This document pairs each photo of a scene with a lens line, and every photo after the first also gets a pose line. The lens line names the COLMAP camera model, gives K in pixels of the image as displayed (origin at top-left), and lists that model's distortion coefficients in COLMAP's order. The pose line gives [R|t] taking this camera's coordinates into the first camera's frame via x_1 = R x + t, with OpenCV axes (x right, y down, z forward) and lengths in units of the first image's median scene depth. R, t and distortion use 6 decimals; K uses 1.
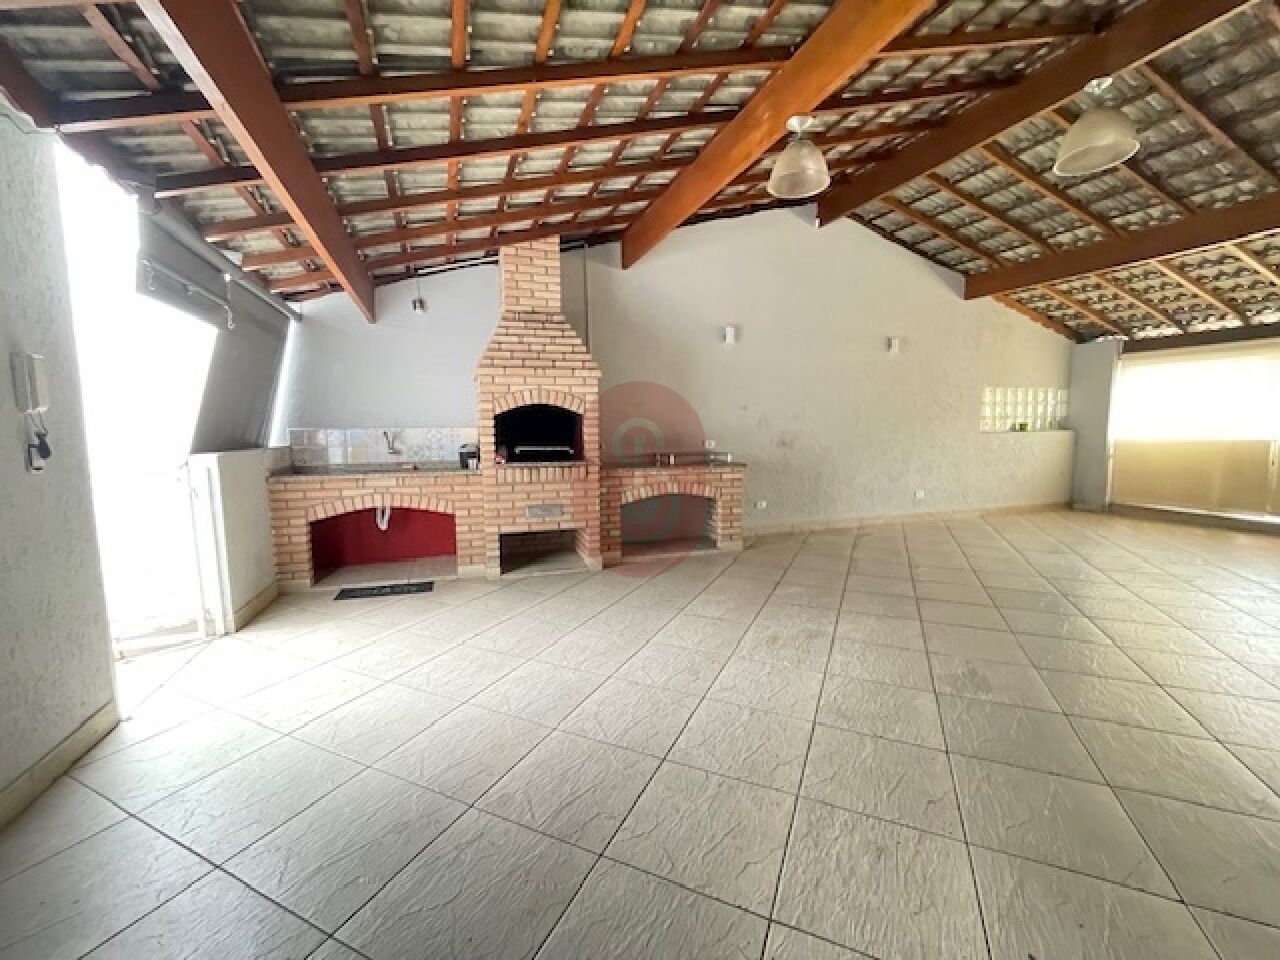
lens RADIAL K [[517.3, 0, 641.7], [0, 517.3, 476.3], [0, 0, 1]] dist [-0.005827, 0.000210]
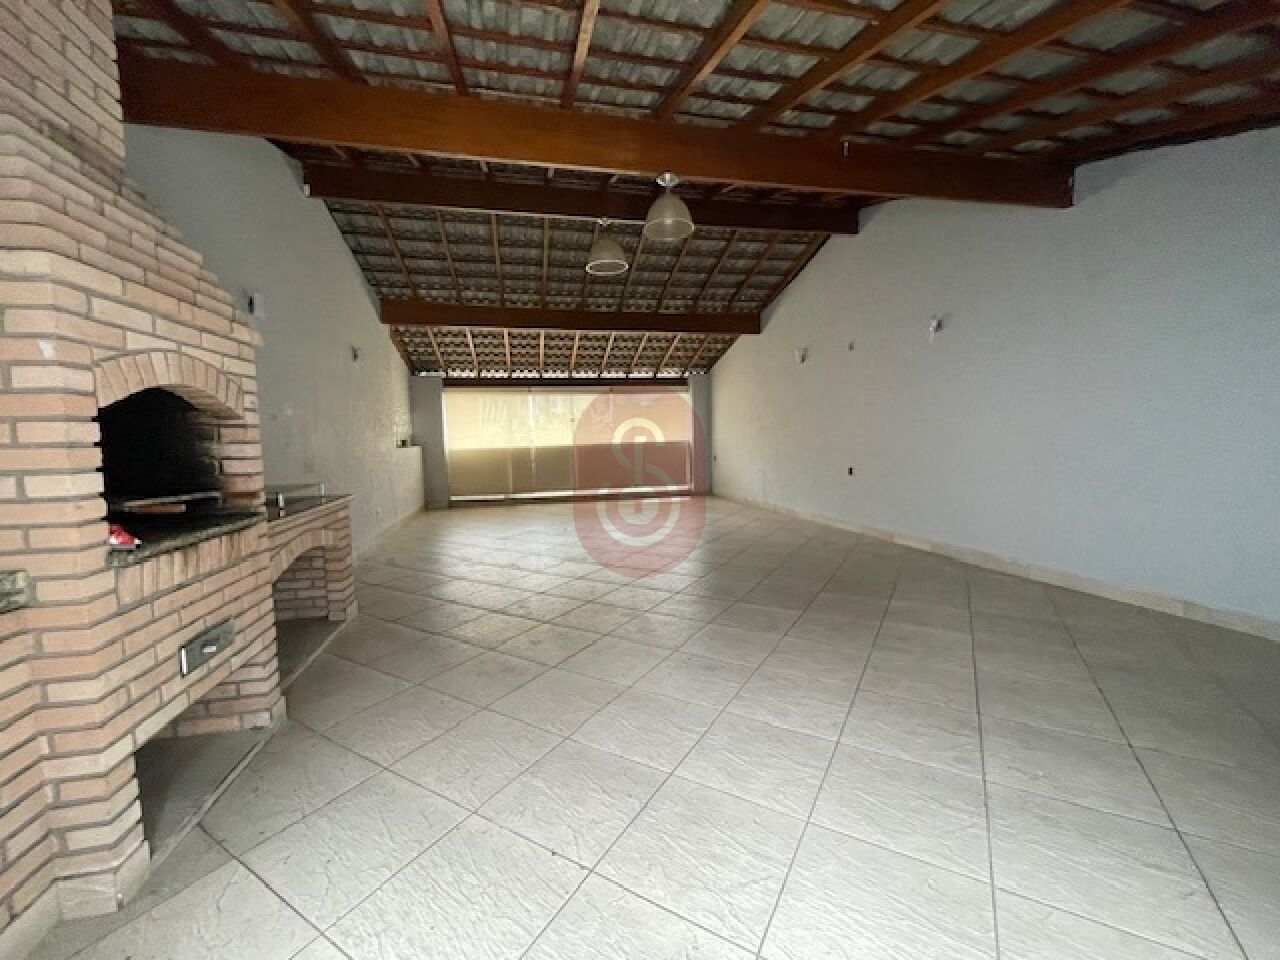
lens RADIAL K [[522.6, 0, 640.7], [0, 522.6, 464.3], [0, 0, 1]] dist [-0.000375, 0.000072]
pose [[0.106643, -0.052694, 0.992900, -0.552045], [0.122076, 0.991734, 0.039521, -0.050295], [-0.986775, 0.116995, 0.112195, 0.579200]]
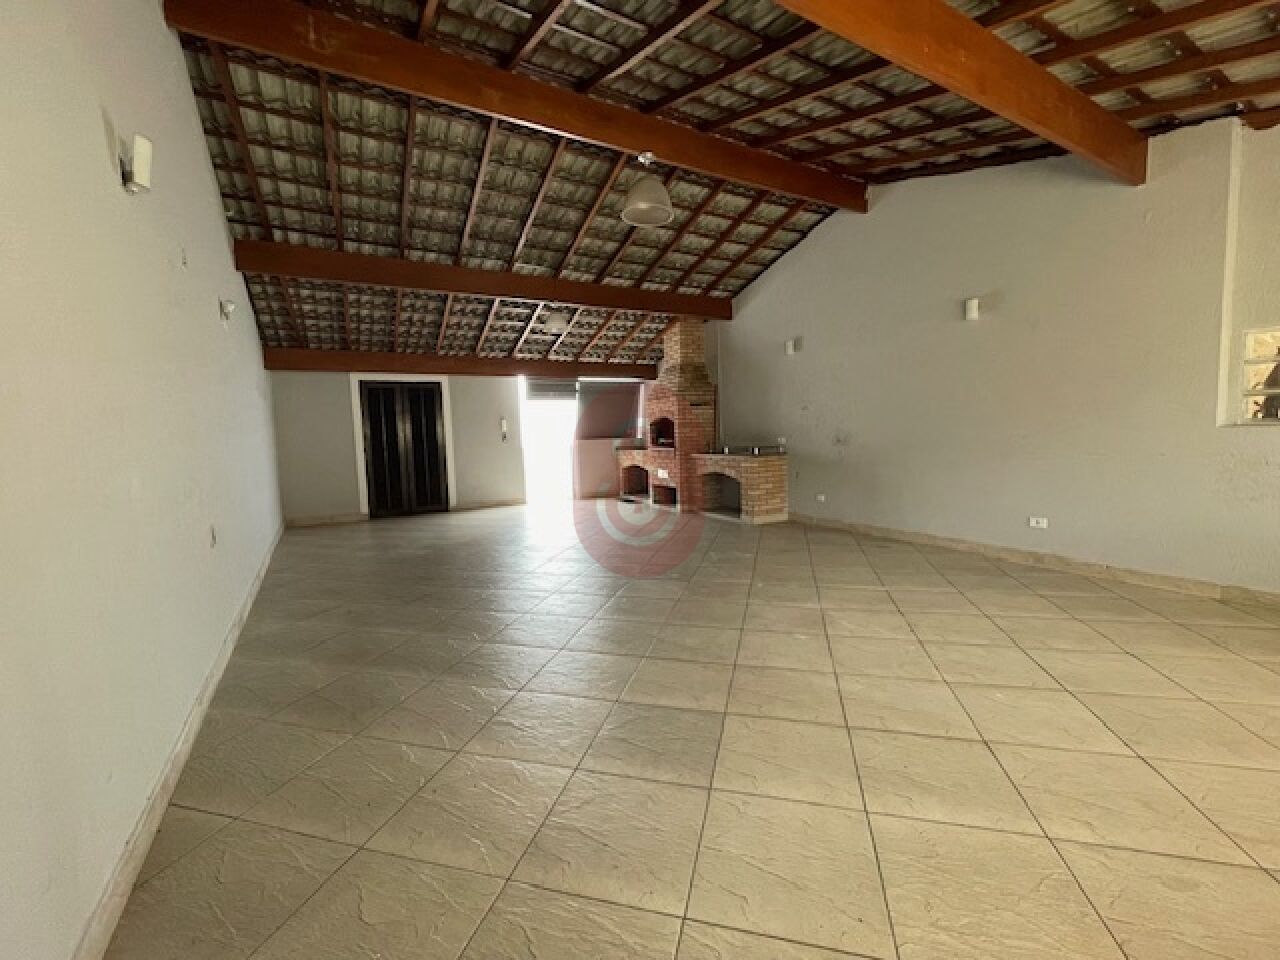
lens RADIAL K [[520.4, 0, 641.4], [0, 520.4, 476.0], [0, 0, 1]] dist [-0.002892, -0.000075]
pose [[0.163711, 0.076626, -0.983528, 1.613831], [-0.076658, 0.994952, 0.064756, -0.039891], [0.983525, 0.064794, 0.168759, 0.597552]]
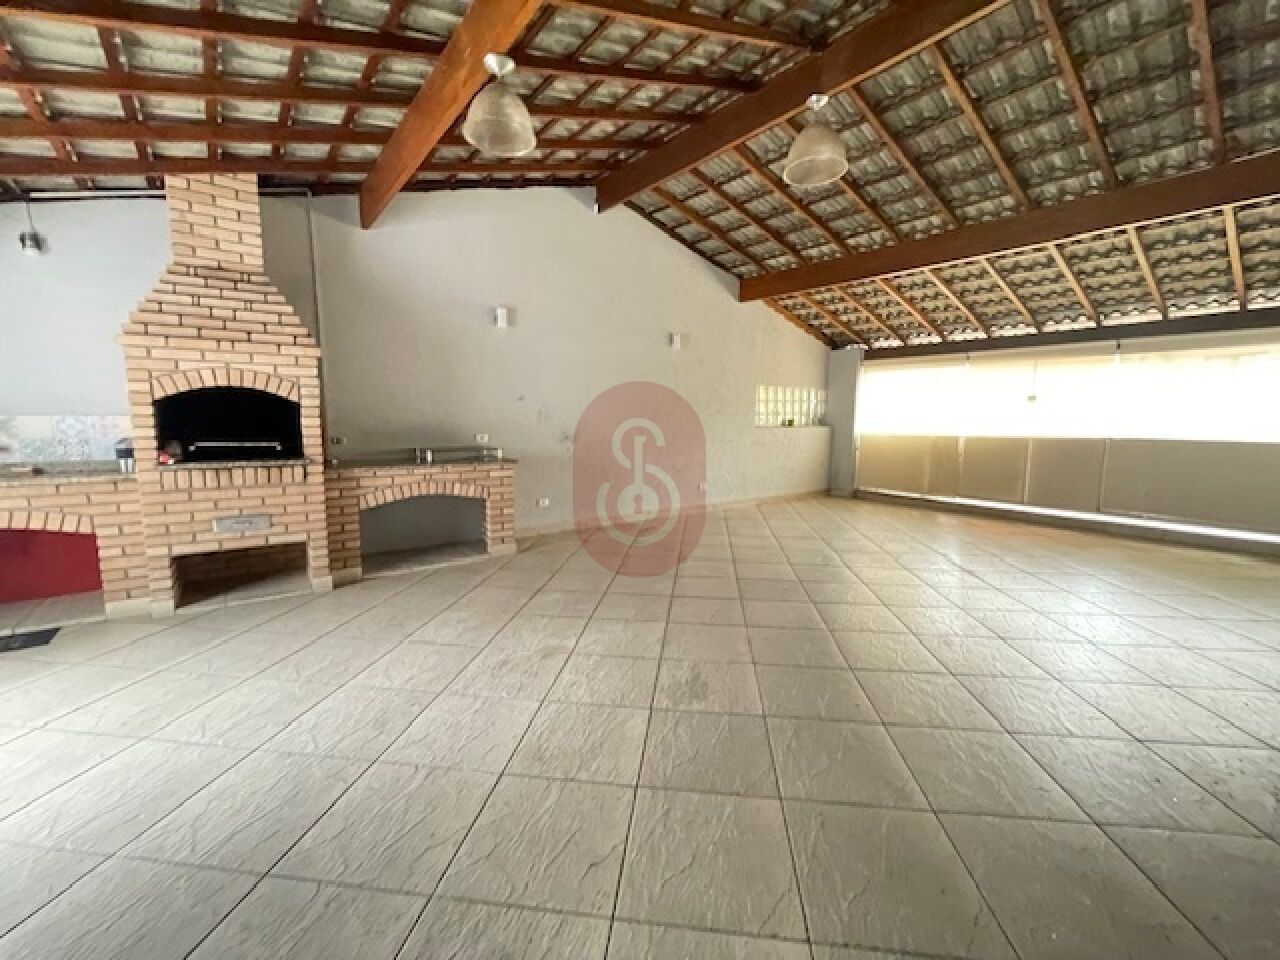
lens RADIAL K [[520.4, 0, 641.4], [0, 520.4, 476.0], [0, 0, 1]] dist [-0.002892, -0.000075]
pose [[0.951100, -0.018304, 0.308340, 0.144489], [0.012911, 0.999726, 0.019522, -0.012391], [-0.308613, -0.014586, 0.951076, 0.059840]]
